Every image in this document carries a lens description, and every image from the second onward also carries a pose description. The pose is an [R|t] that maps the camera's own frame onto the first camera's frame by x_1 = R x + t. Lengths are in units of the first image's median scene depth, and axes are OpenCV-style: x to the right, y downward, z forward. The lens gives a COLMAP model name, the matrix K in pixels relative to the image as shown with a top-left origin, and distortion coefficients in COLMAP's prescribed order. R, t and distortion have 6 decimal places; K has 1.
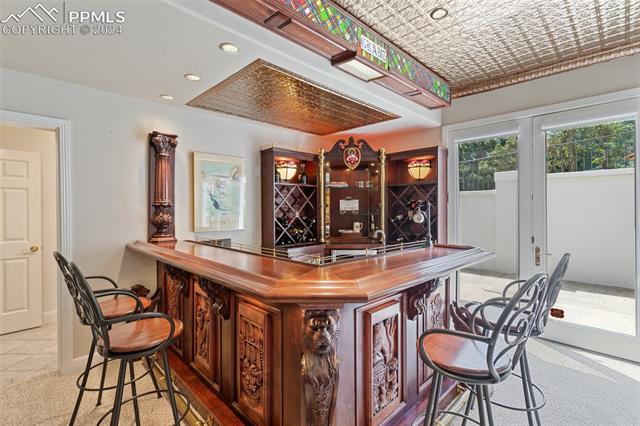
lens RADIAL K [[297.6, 0, 321.8], [0, 297.6, 214.0], [0, 0, 1]] dist [0.000723, 0.000038]
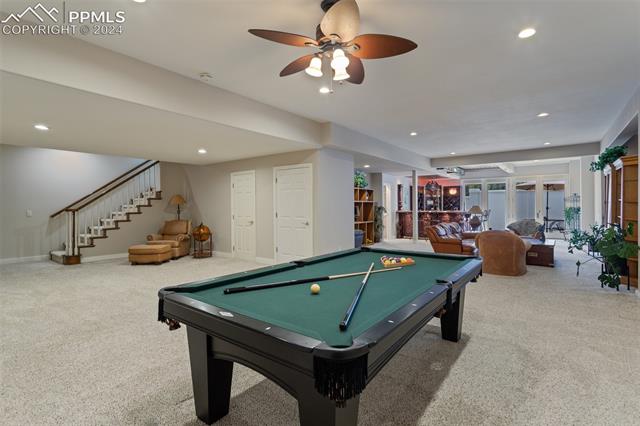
lens RADIAL K [[312.3, 0, 320.9], [0, 312.3, 208.2], [0, 0, 1]] dist [-0.000625, 0.000001]
pose [[0.991169, 0.004644, 0.132523, -1.576352], [-0.005076, 0.999983, 0.002920, 0.029465], [-0.132507, -0.003567, 0.991176, -2.223644]]
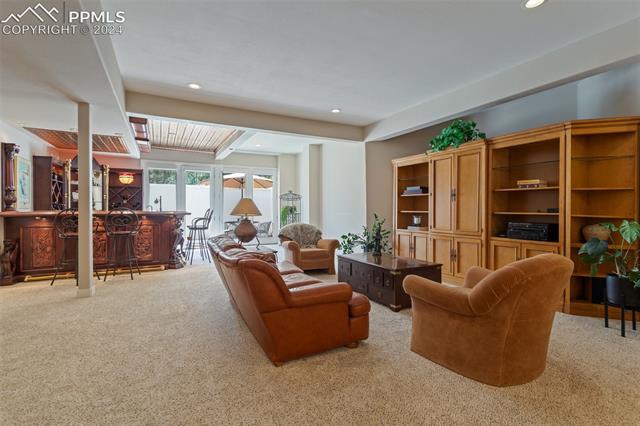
lens RADIAL K [[297.6, 0, 322.7], [0, 297.6, 212.8], [0, 0, 1]] dist [0.000723, 0.000038]
pose [[0.277550, 0.000856, 0.960711, -1.139608], [-0.000971, 0.999999, -0.000610, 0.063798], [-0.960711, -0.000763, 0.277551, -0.705071]]
